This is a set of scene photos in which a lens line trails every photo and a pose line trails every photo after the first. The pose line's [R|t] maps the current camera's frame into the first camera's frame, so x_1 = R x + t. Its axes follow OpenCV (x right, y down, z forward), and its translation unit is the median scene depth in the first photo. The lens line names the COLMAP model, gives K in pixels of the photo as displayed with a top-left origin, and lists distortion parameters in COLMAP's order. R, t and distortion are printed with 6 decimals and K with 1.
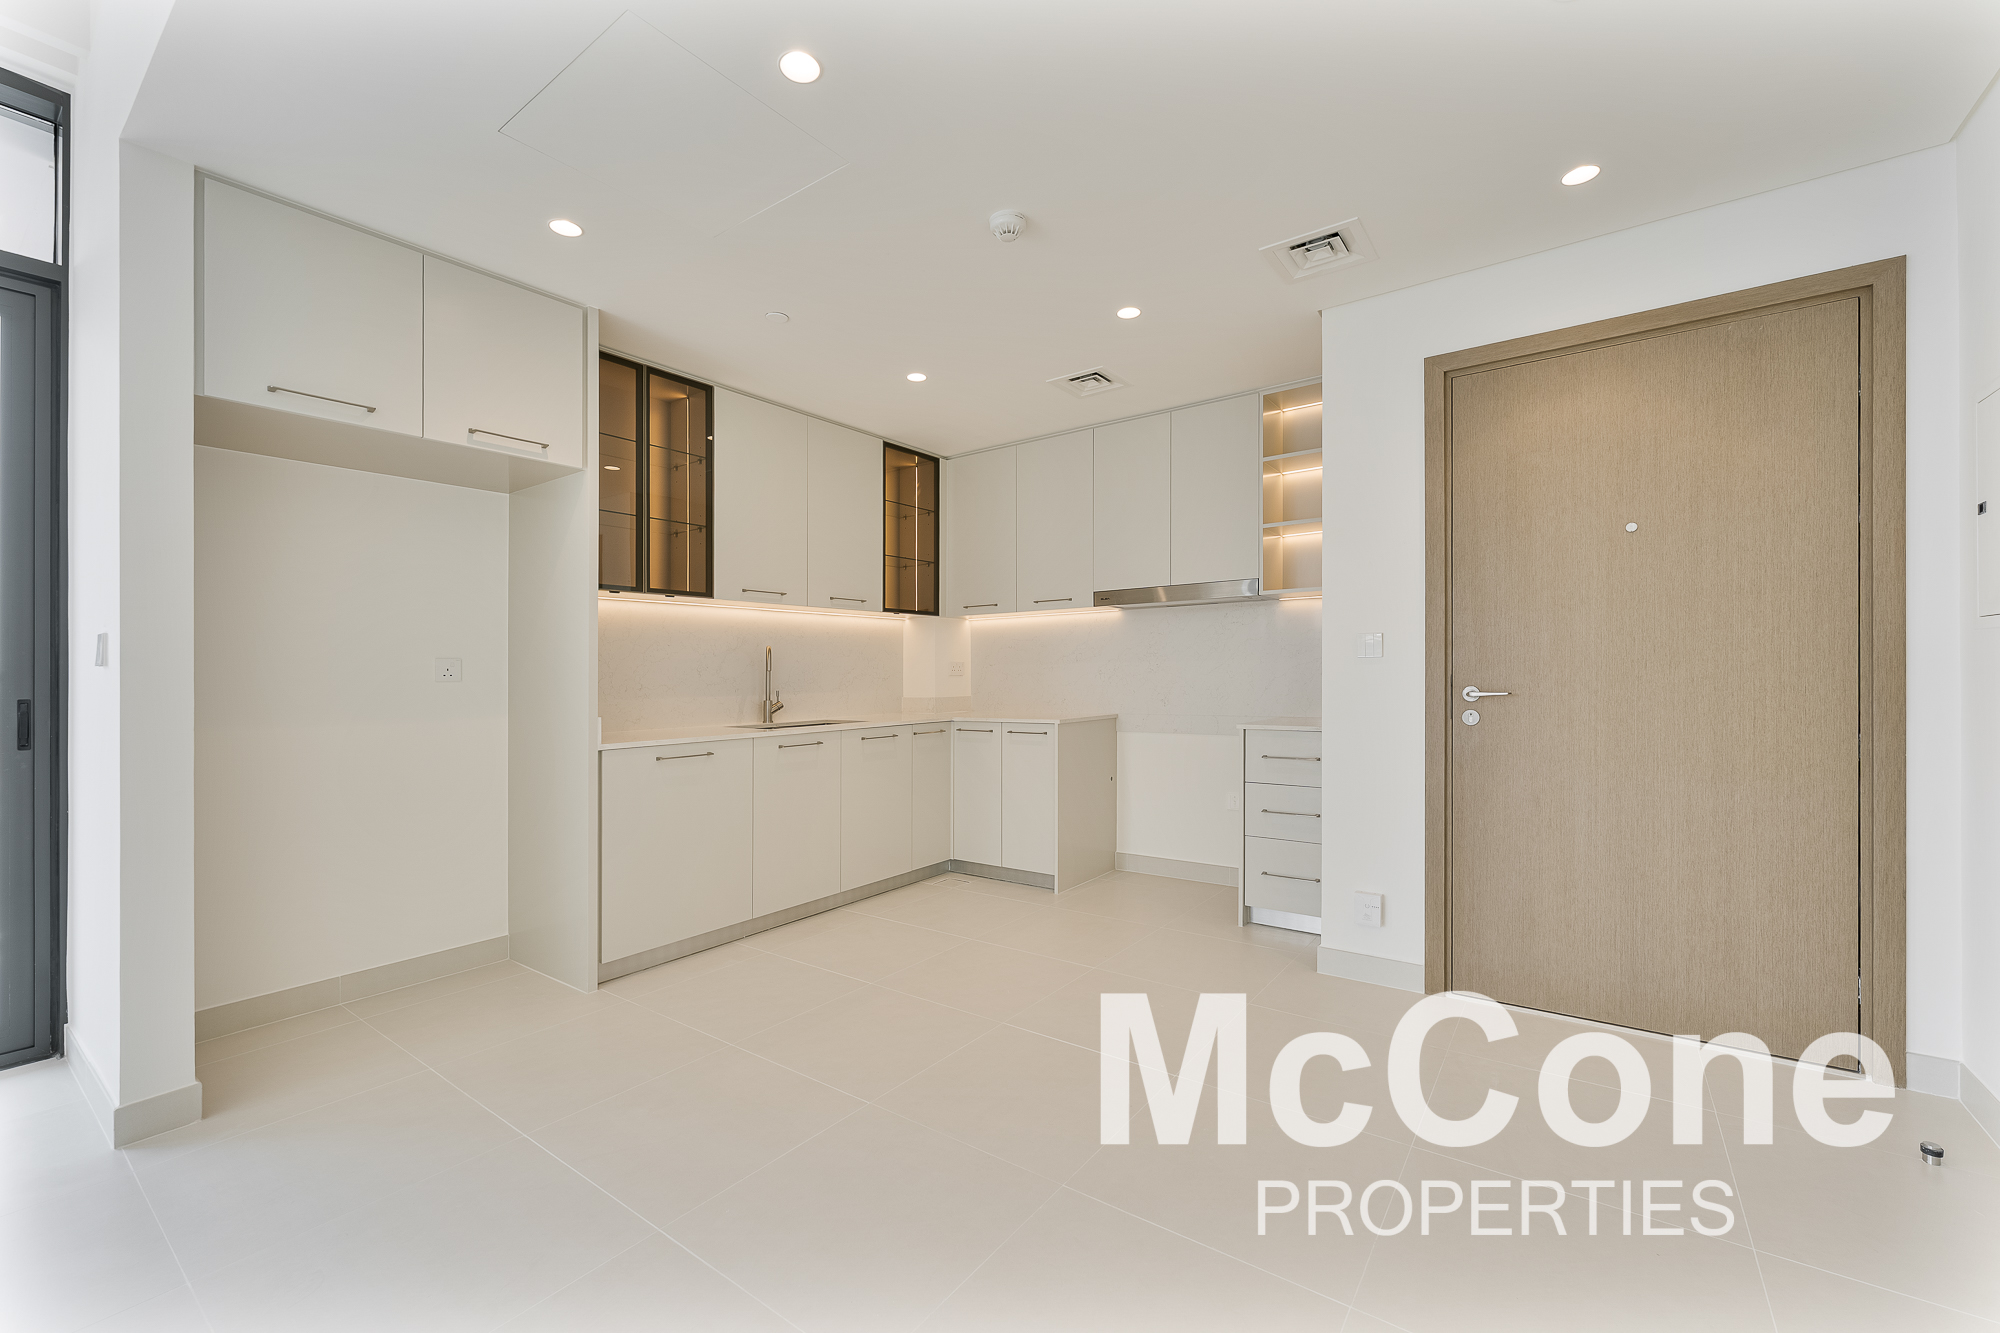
lens RADIAL K [[797.5, 0, 998.8], [0, 797.5, 692.0], [0, 0, 1]] dist [0.000600, 0.000168]
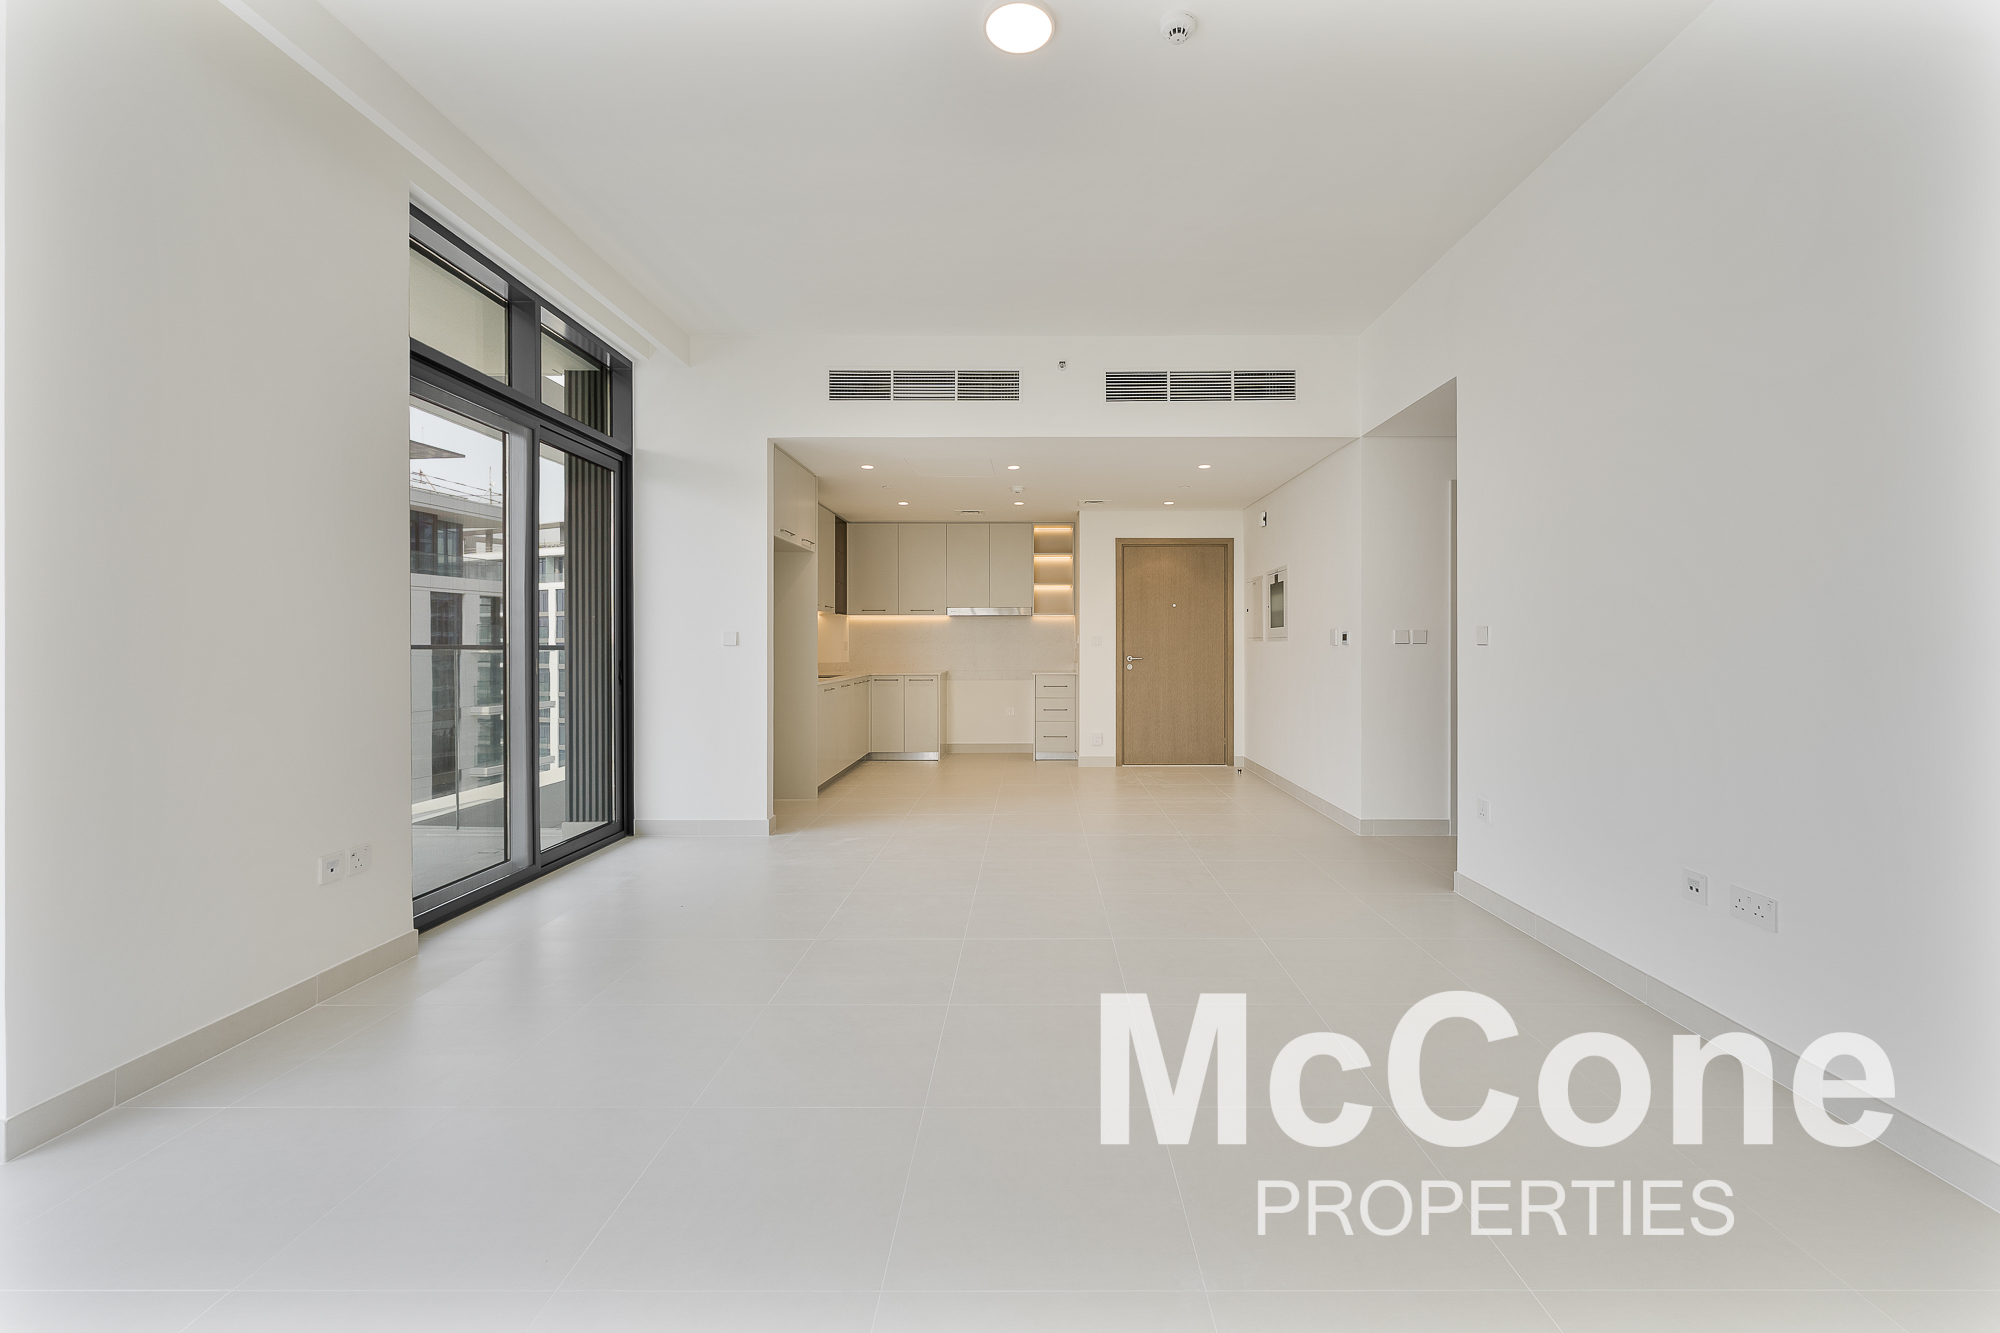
lens RADIAL K [[816.3, 0, 1000.0], [0, 816.3, 666.5], [0, 0, 1]] dist [-0.001789, -0.000107]
pose [[0.828493, -0.006009, 0.559967, -1.339808], [0.003967, 0.999980, 0.004862, 0.013784], [-0.559985, -0.001807, 0.828501, -1.089174]]
